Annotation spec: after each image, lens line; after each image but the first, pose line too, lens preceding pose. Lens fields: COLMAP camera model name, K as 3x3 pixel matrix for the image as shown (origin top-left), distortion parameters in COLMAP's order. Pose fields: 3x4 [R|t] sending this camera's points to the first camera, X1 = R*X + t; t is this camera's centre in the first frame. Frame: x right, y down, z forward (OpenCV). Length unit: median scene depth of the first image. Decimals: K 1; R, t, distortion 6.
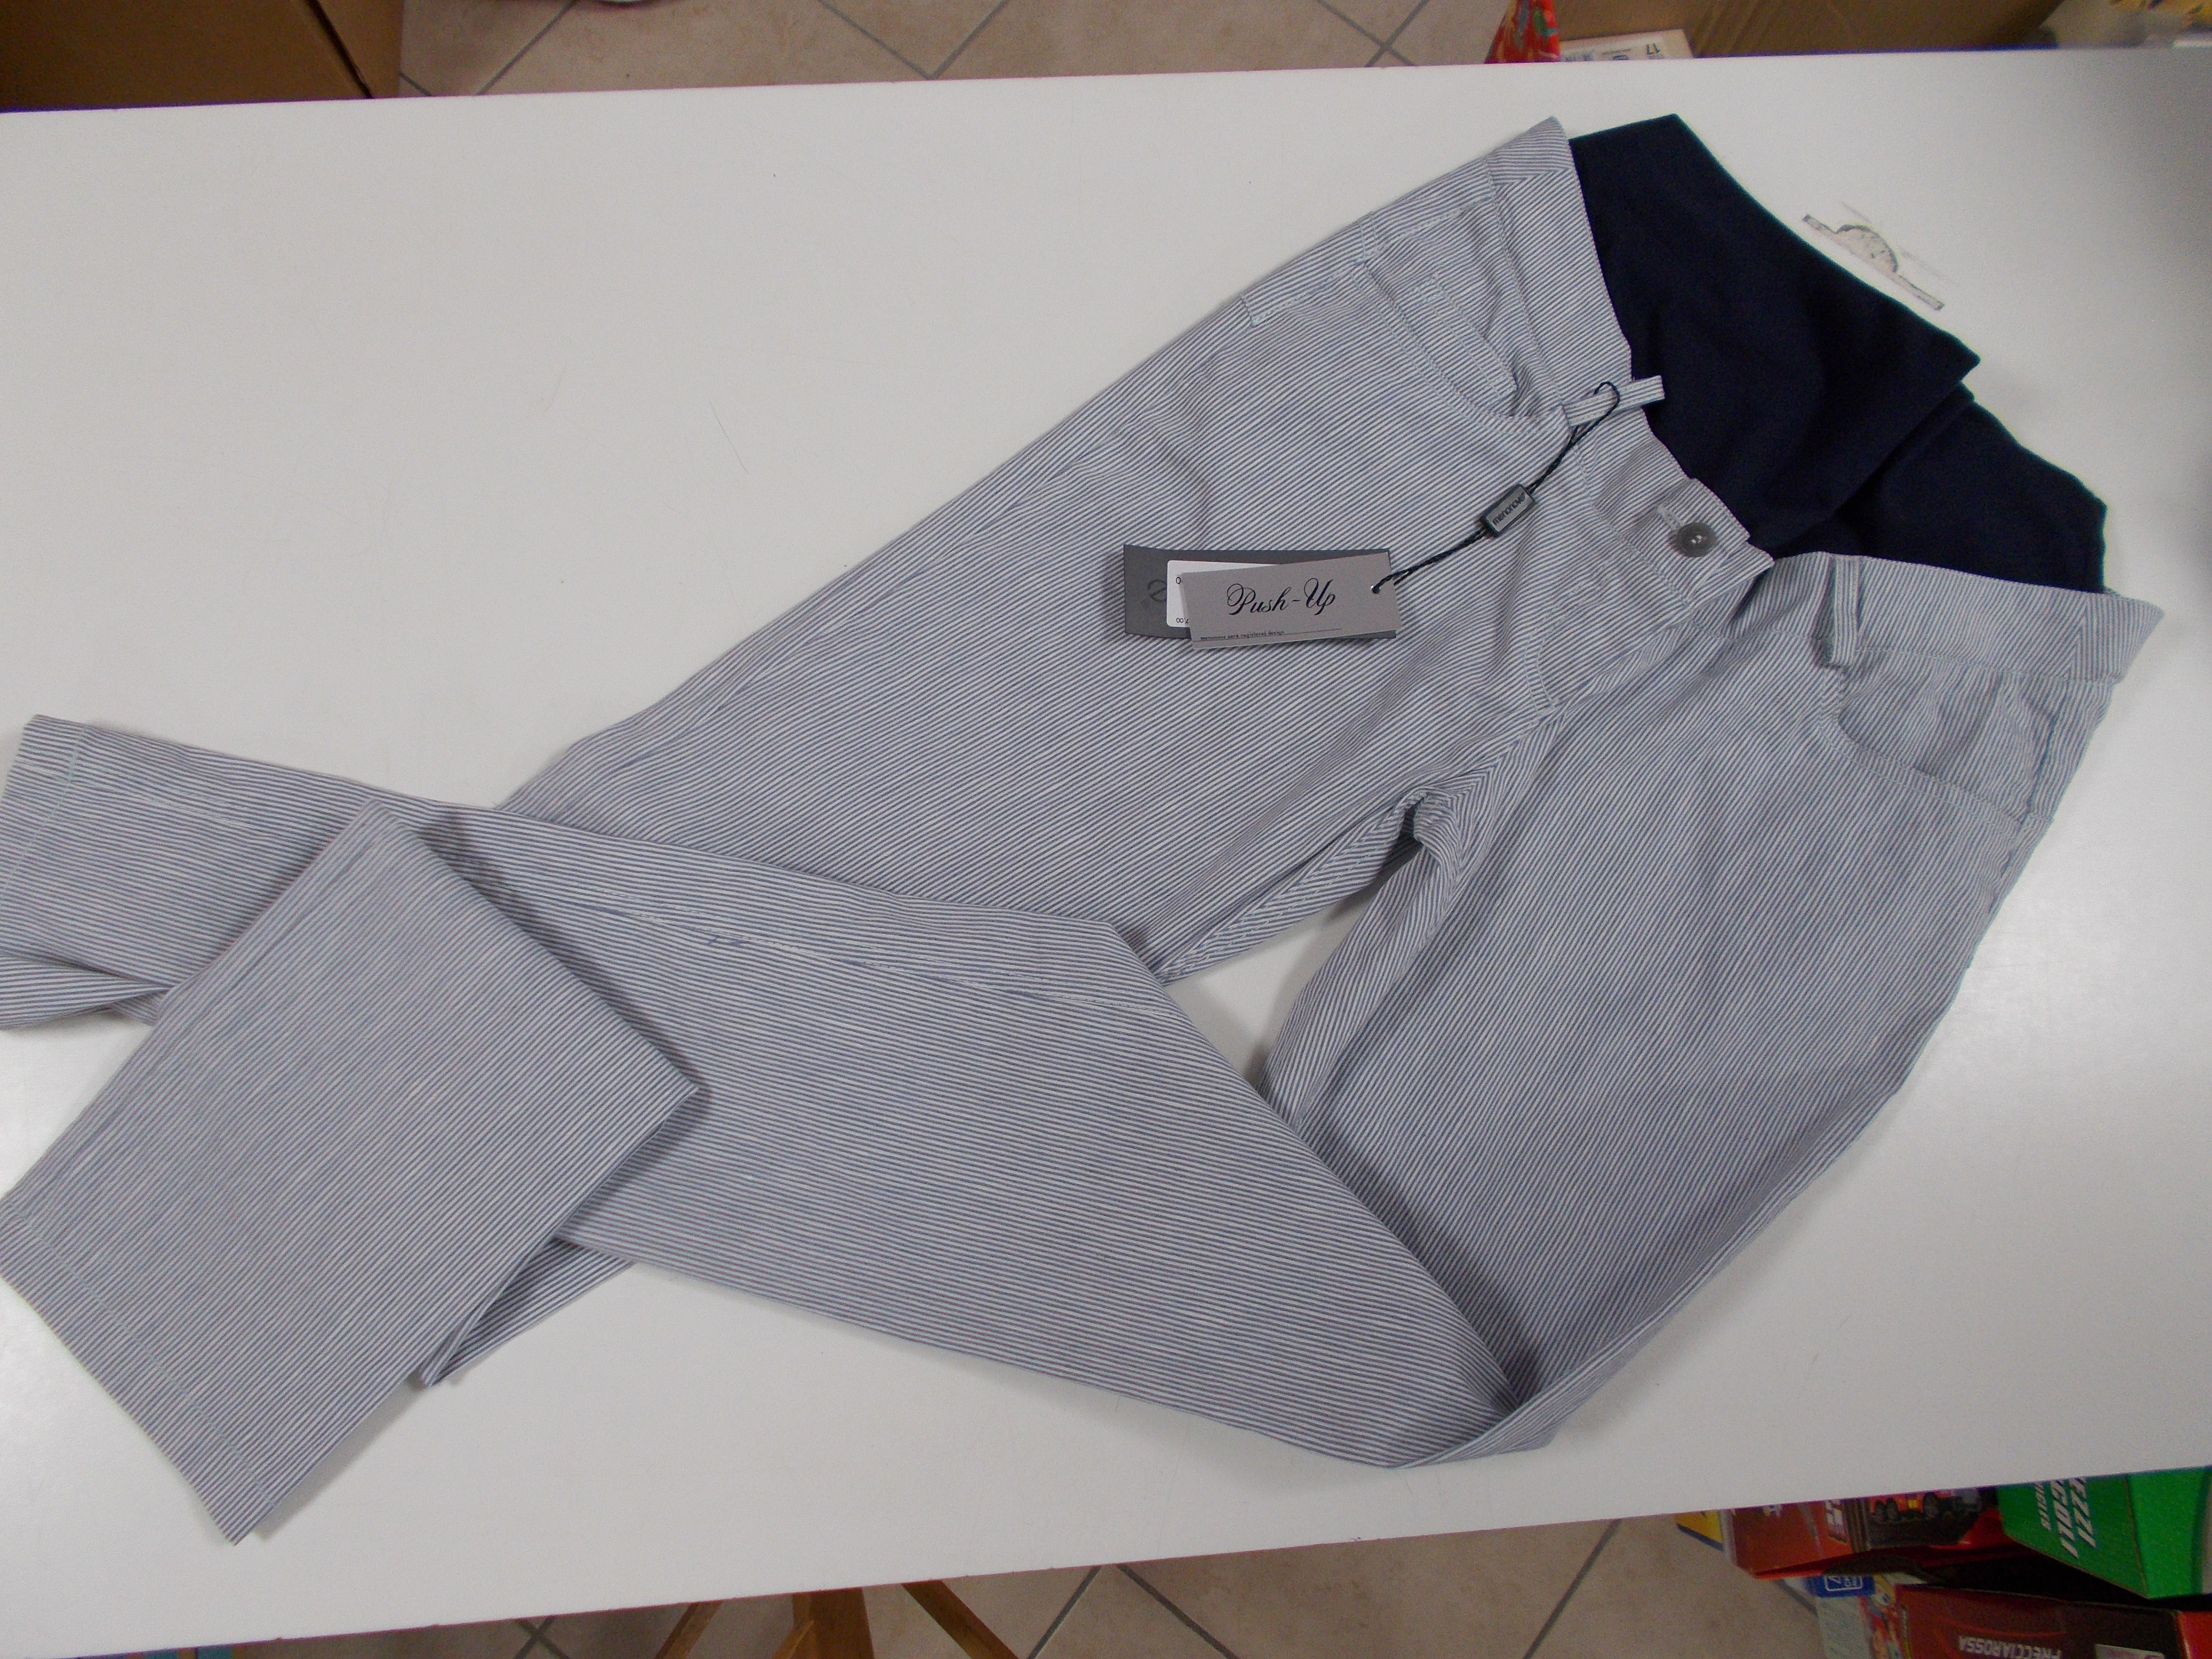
lens RADIAL K [[1672.1, 0, 1103.3], [0, 1672.1, 826.0], [0, 0, 1]] dist [0.043648, -0.023799]
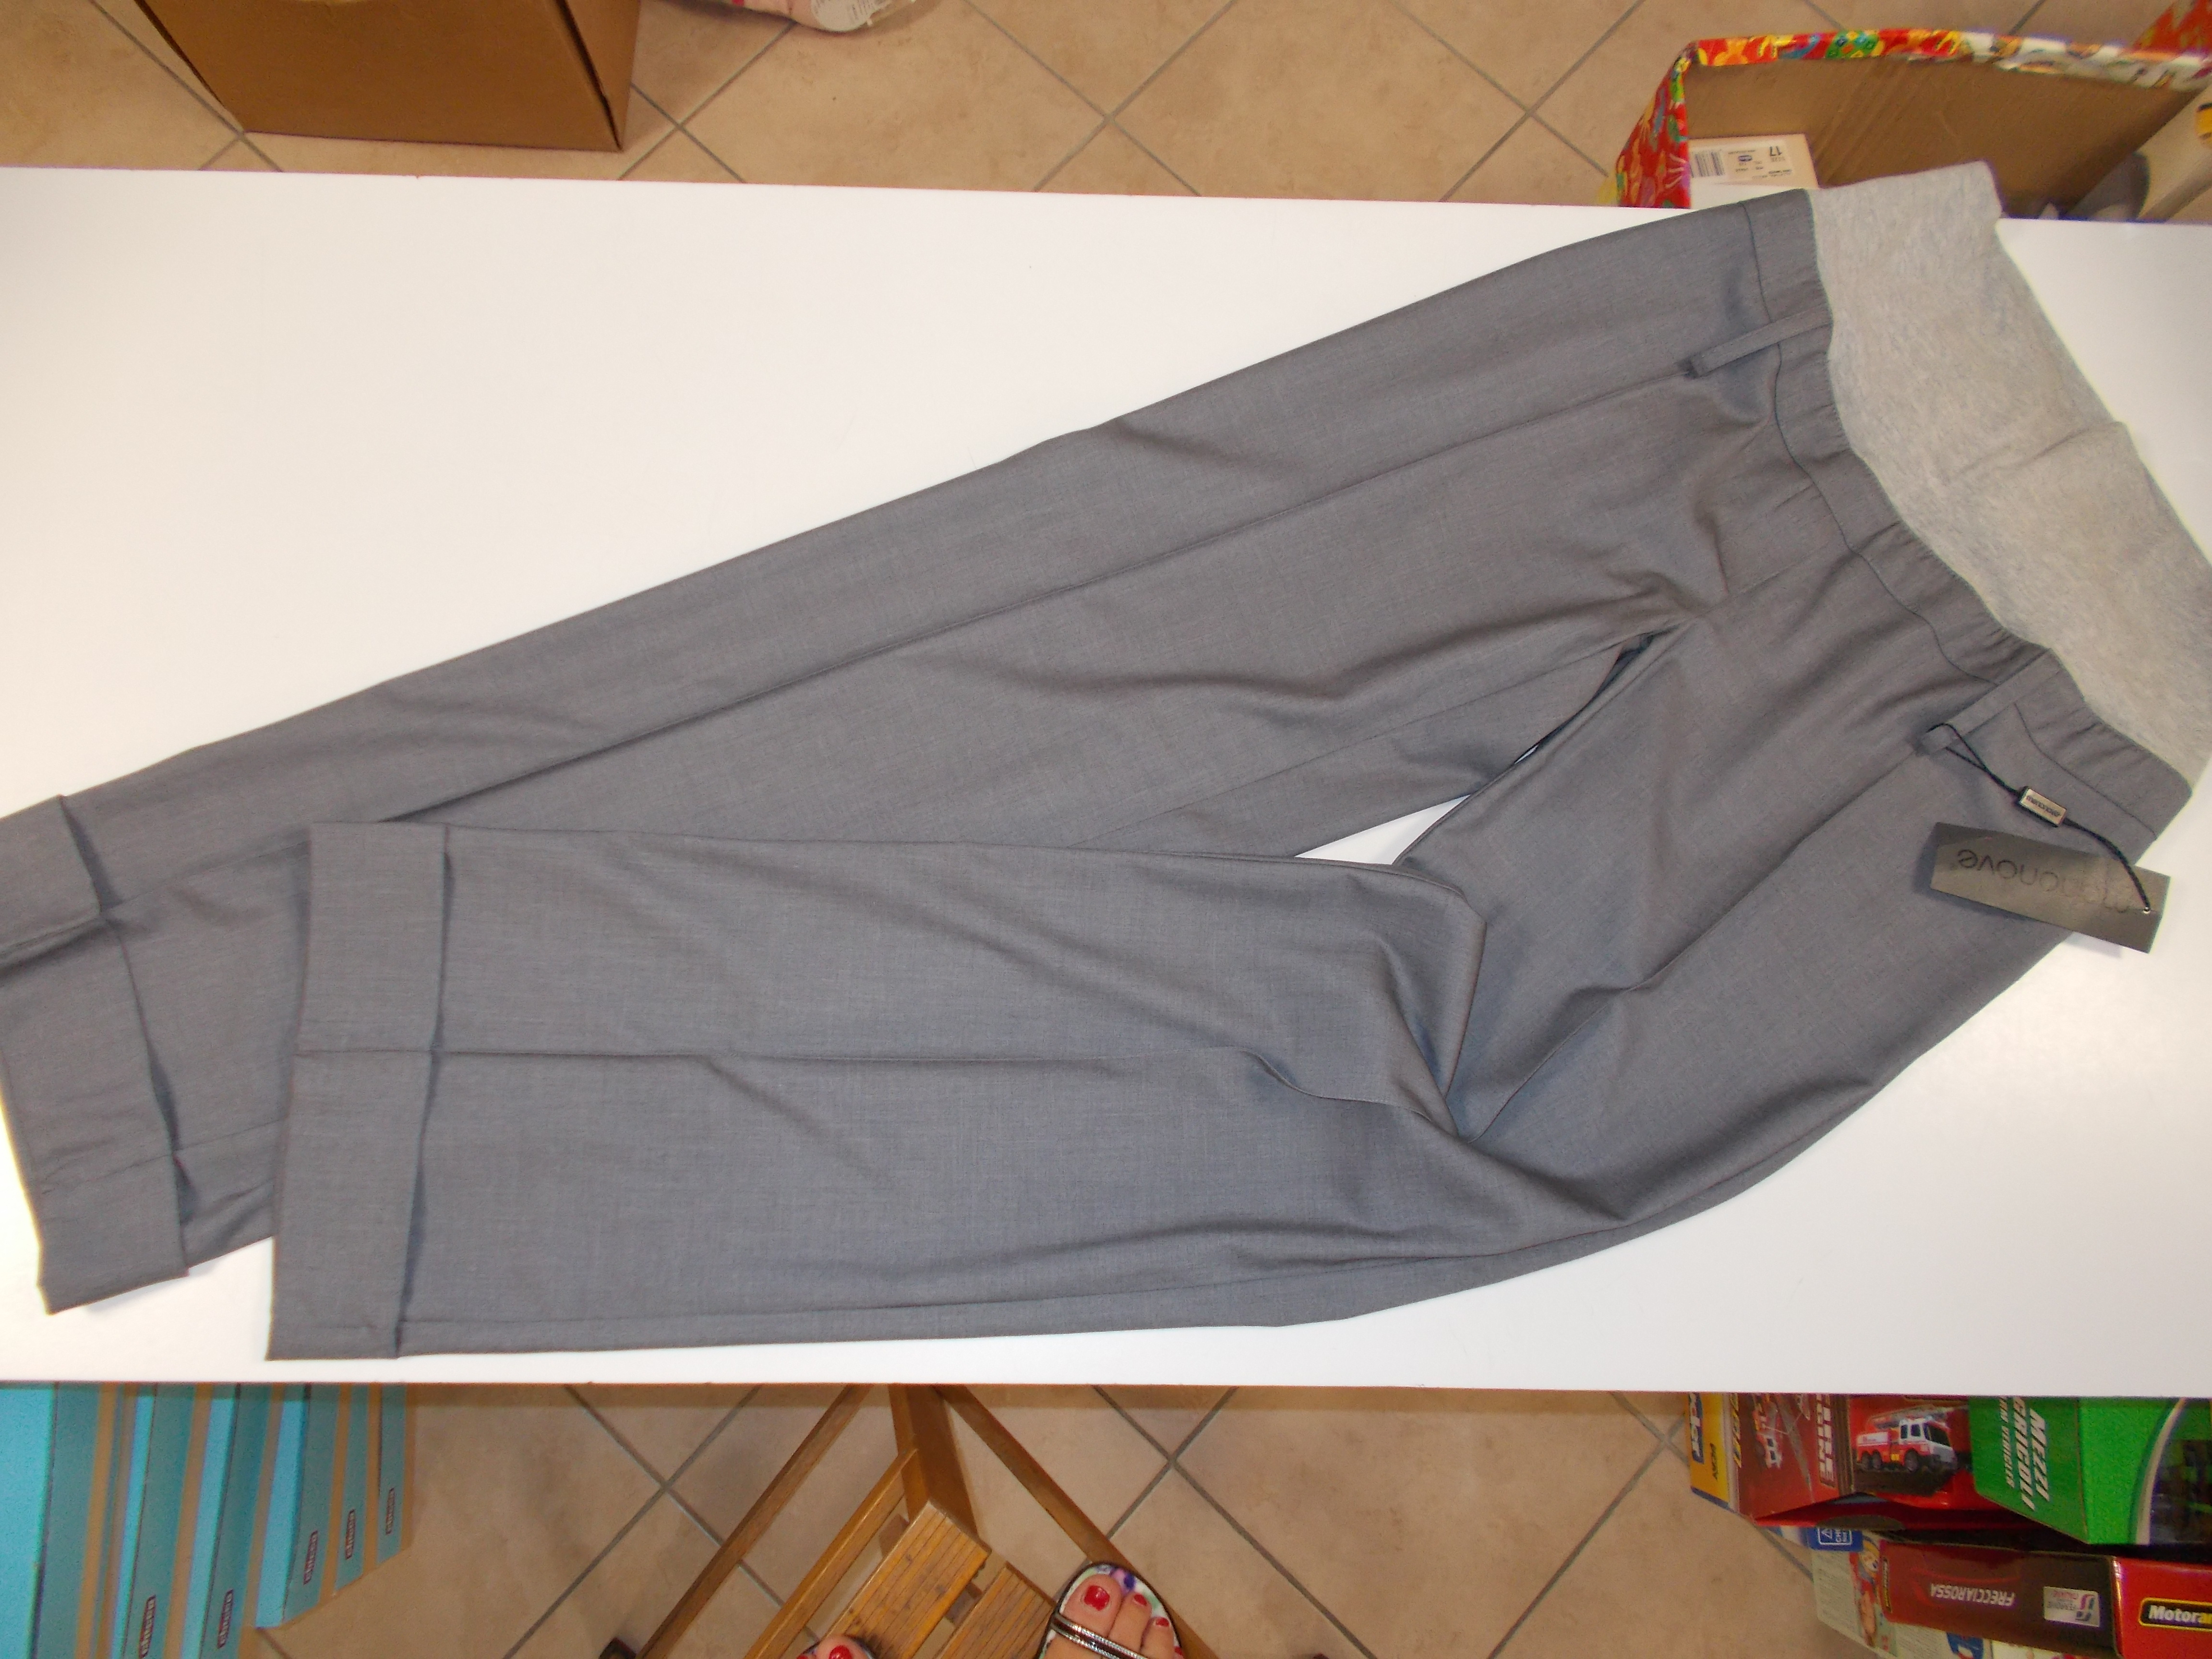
lens RADIAL K [[1672.1, 0, 1112.5], [0, 1672.1, 821.3], [0, 0, 1]] dist [0.043648, -0.023799]
pose [[0.996182, 0.078517, -0.038173, -0.033866], [-0.078287, 0.996903, 0.007493, 0.003549], [0.038643, -0.004476, 0.999243, -0.137655]]
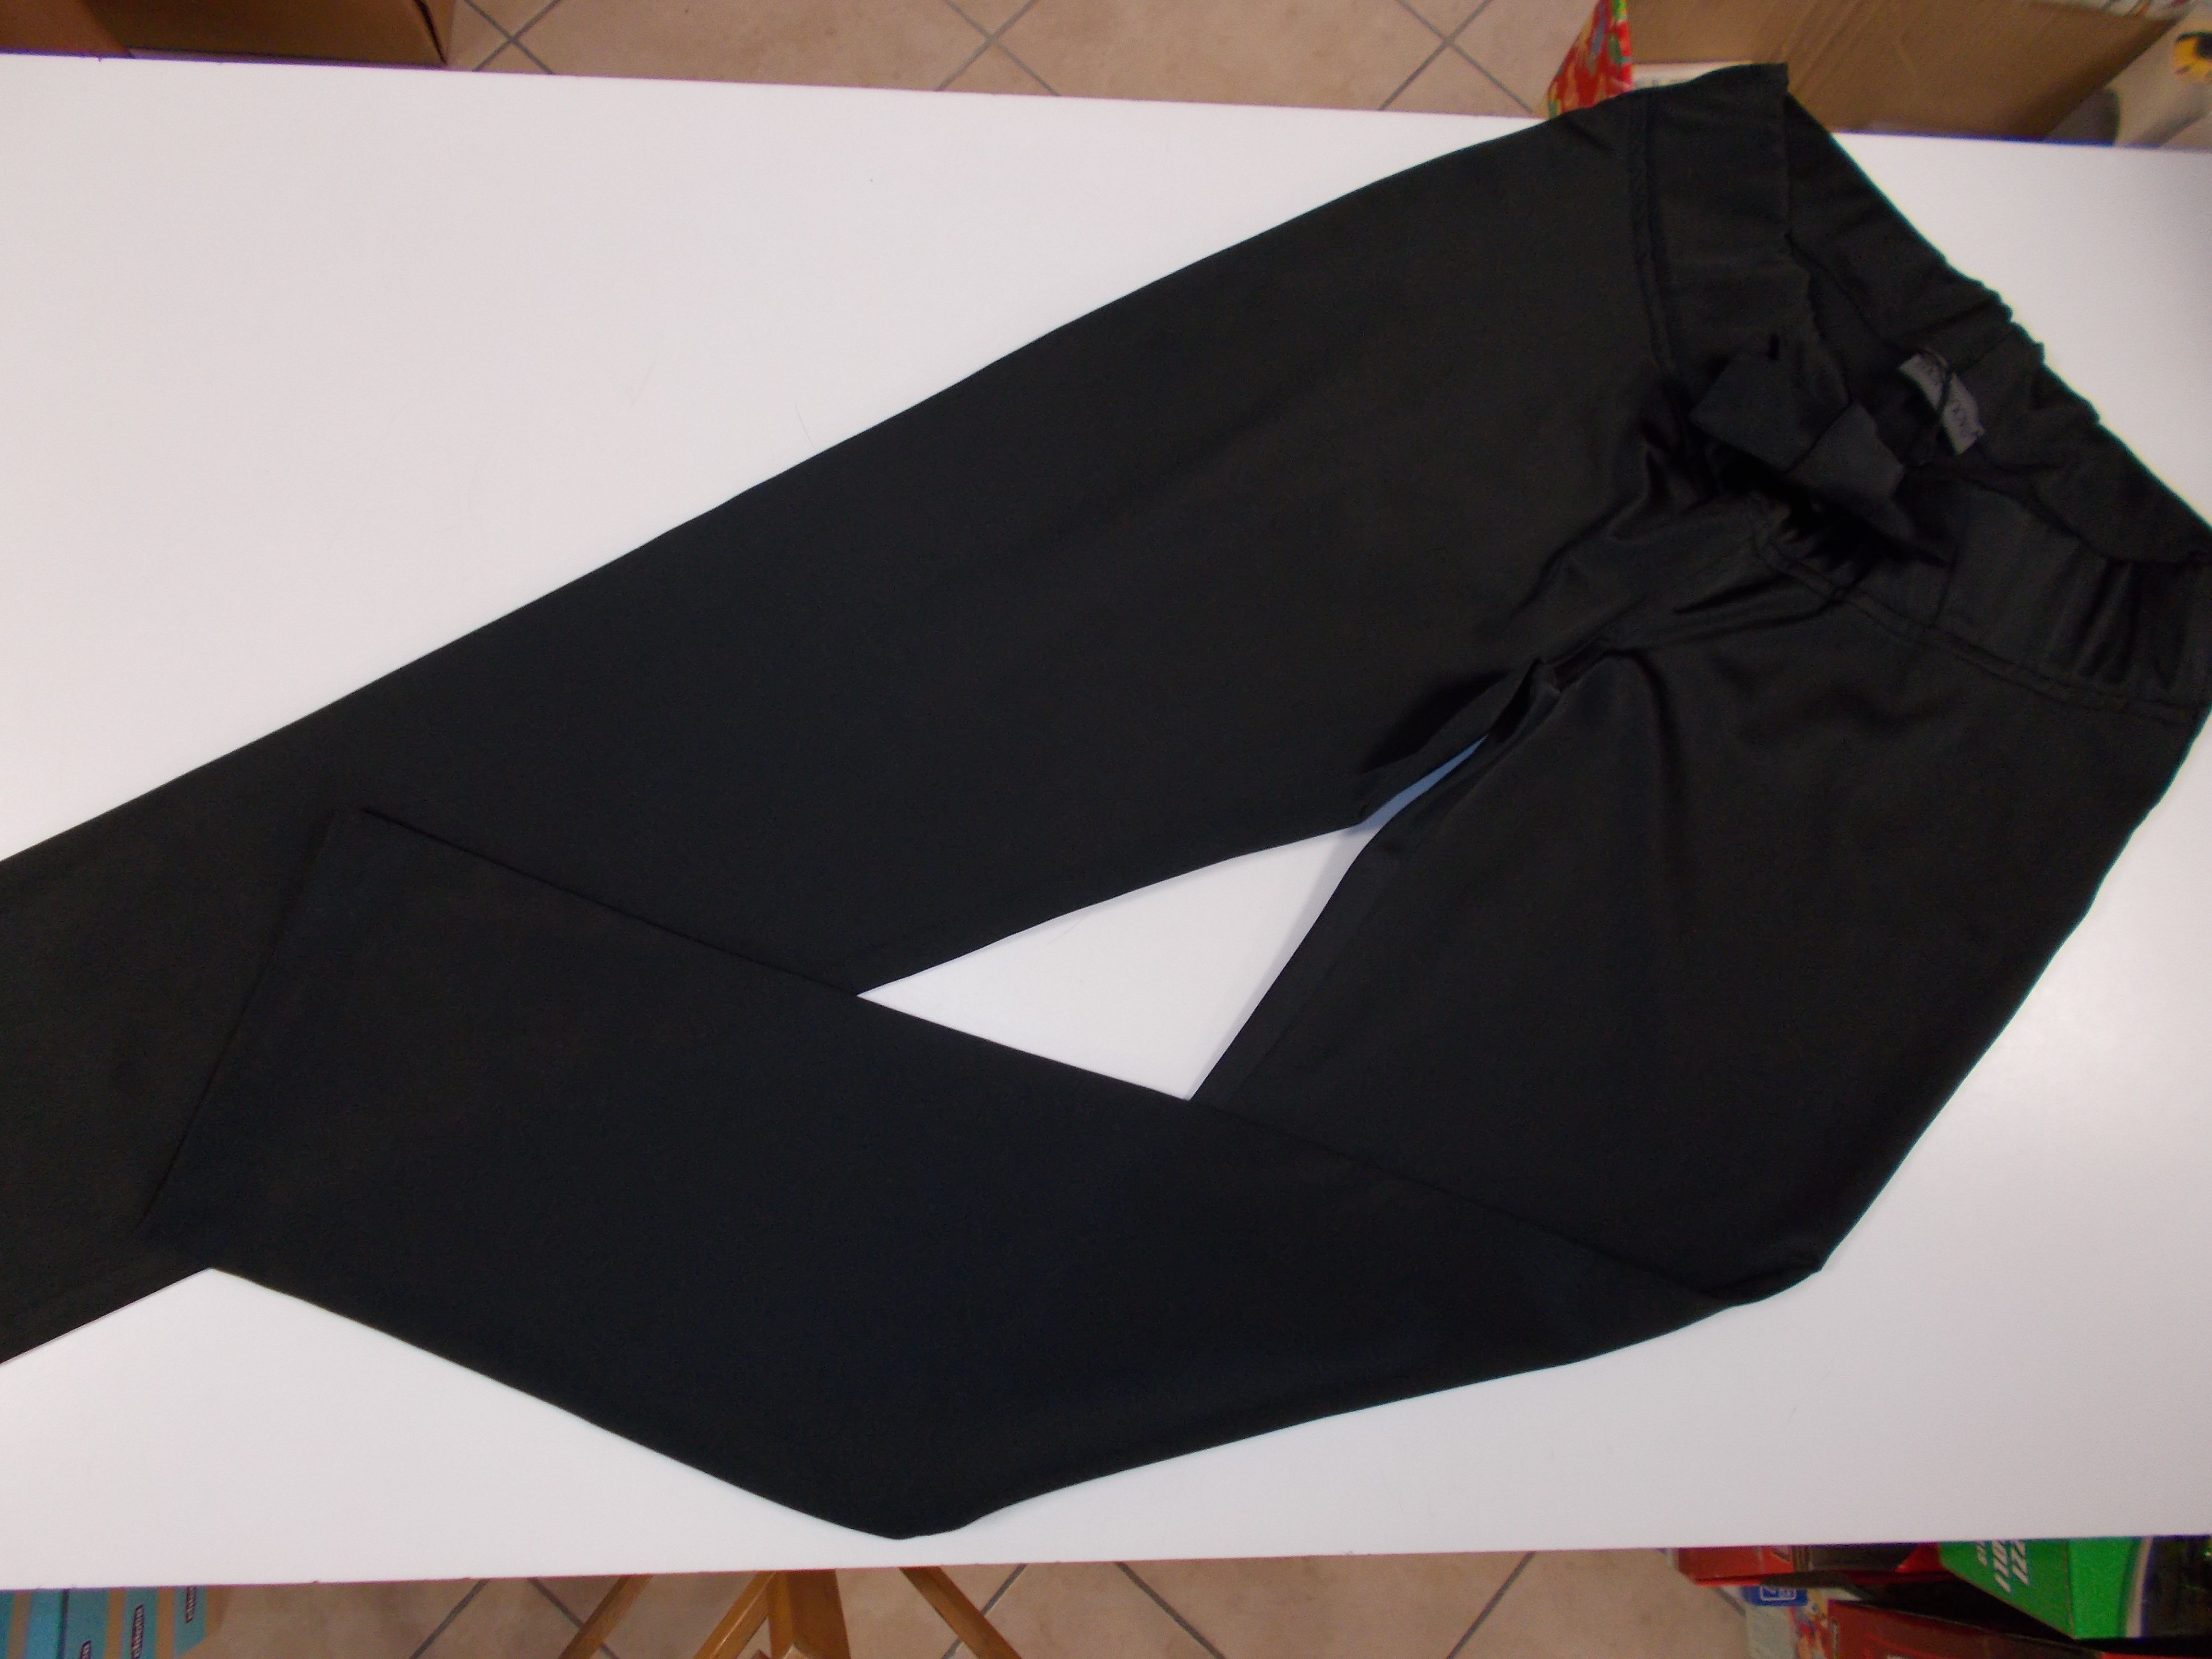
lens RADIAL K [[1672.1, 0, 1106.3], [0, 1672.1, 828.7], [0, 0, 1]] dist [0.043648, -0.023799]
pose [[0.997201, 0.073007, 0.016133, -0.025370], [-0.073517, 0.996725, 0.033671, -0.025860], [-0.013622, -0.034763, 0.999303, -0.015728]]
